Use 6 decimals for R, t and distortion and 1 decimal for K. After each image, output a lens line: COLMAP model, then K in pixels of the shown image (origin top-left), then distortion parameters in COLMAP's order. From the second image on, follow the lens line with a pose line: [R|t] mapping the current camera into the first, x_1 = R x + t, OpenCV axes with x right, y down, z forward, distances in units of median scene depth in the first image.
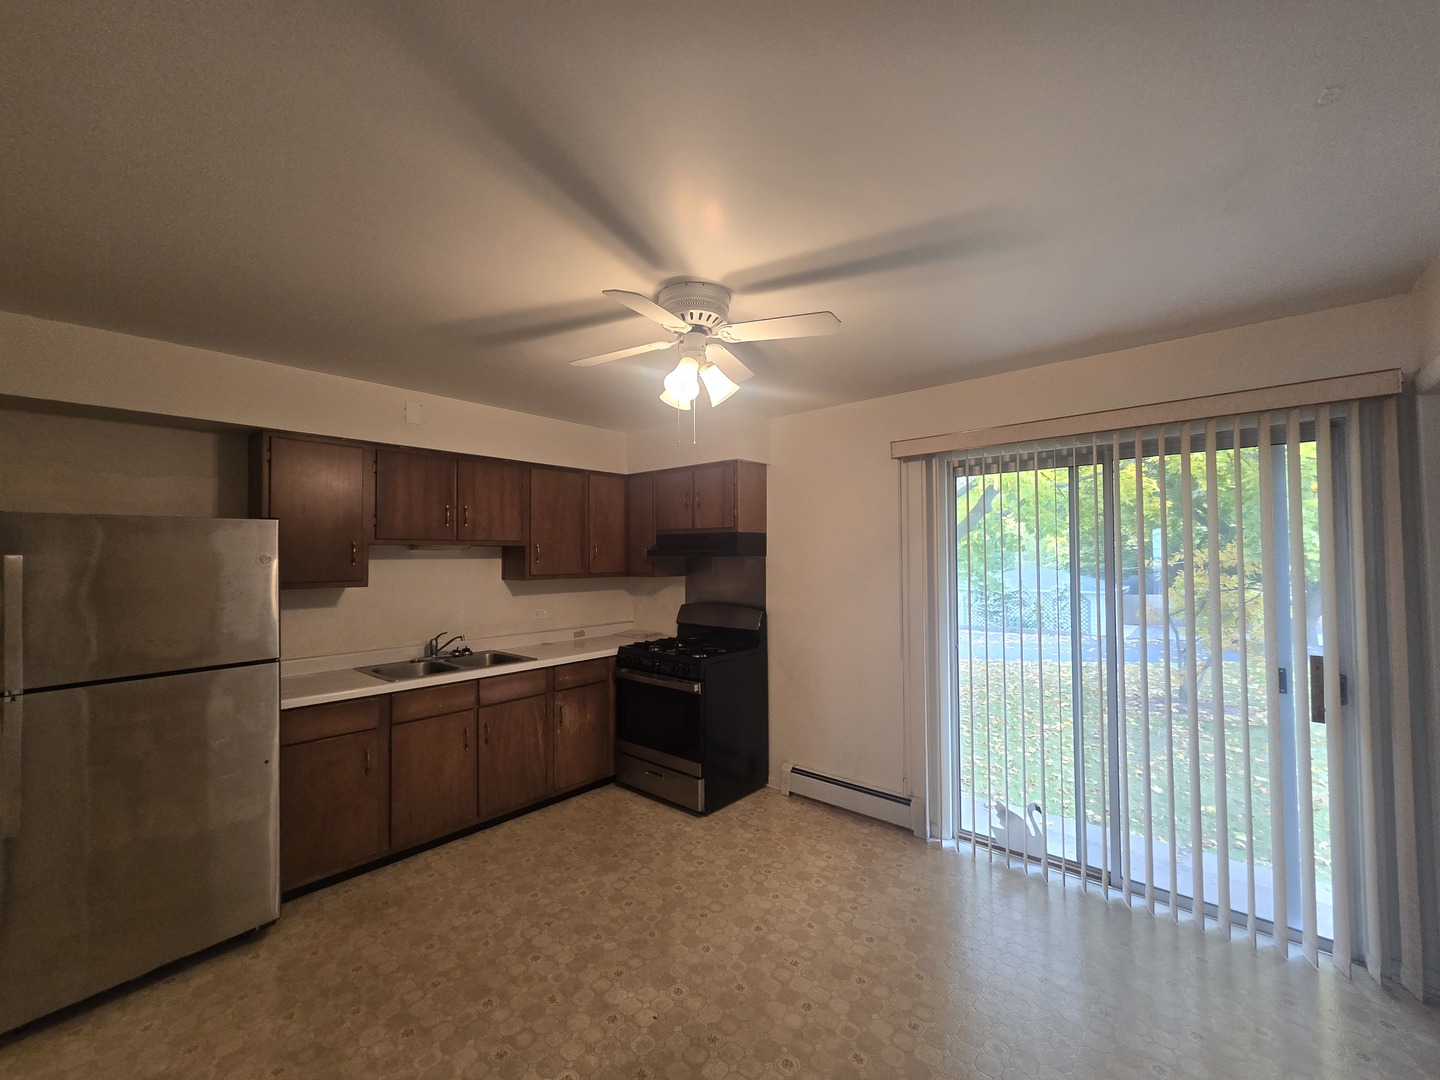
lens RADIAL K [[590.5, 0, 717.7], [0, 590.5, 539.5], [0, 0, 1]] dist [0.002266, 0.000637]
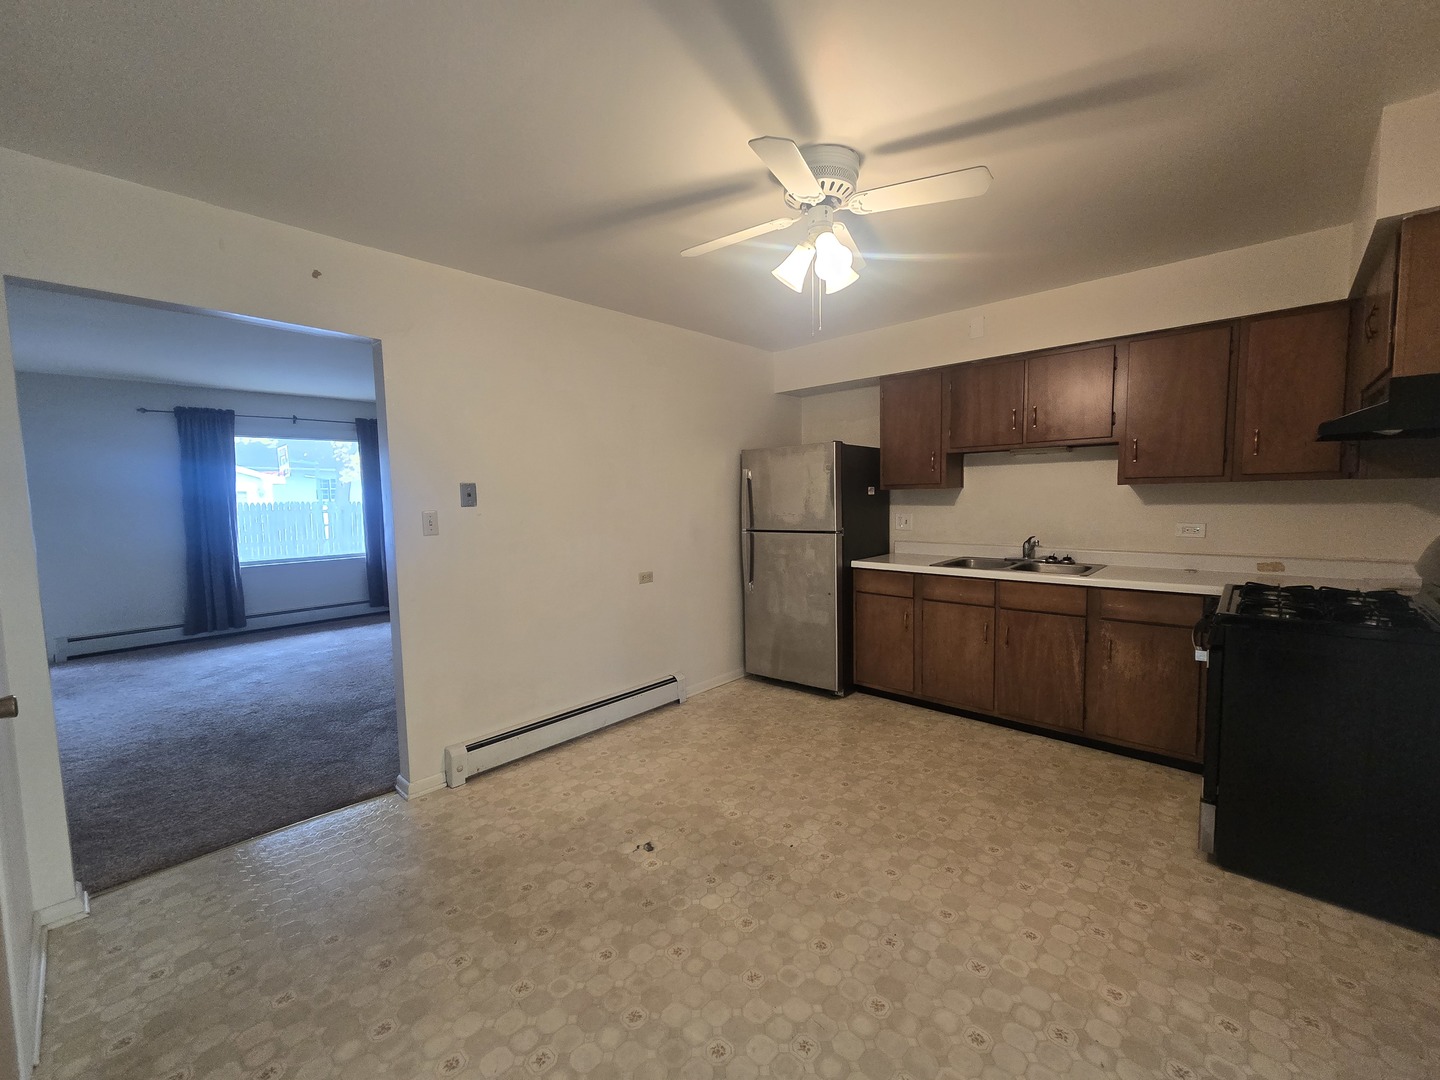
lens RADIAL K [[590.5, 0, 717.7], [0, 590.5, 539.5], [0, 0, 1]] dist [0.002266, 0.000637]
pose [[-0.030469, 0.086603, -0.995777, 0.676860], [0.052806, 0.994988, 0.084919, 0.060904], [0.998140, -0.049996, -0.034890, 0.613247]]
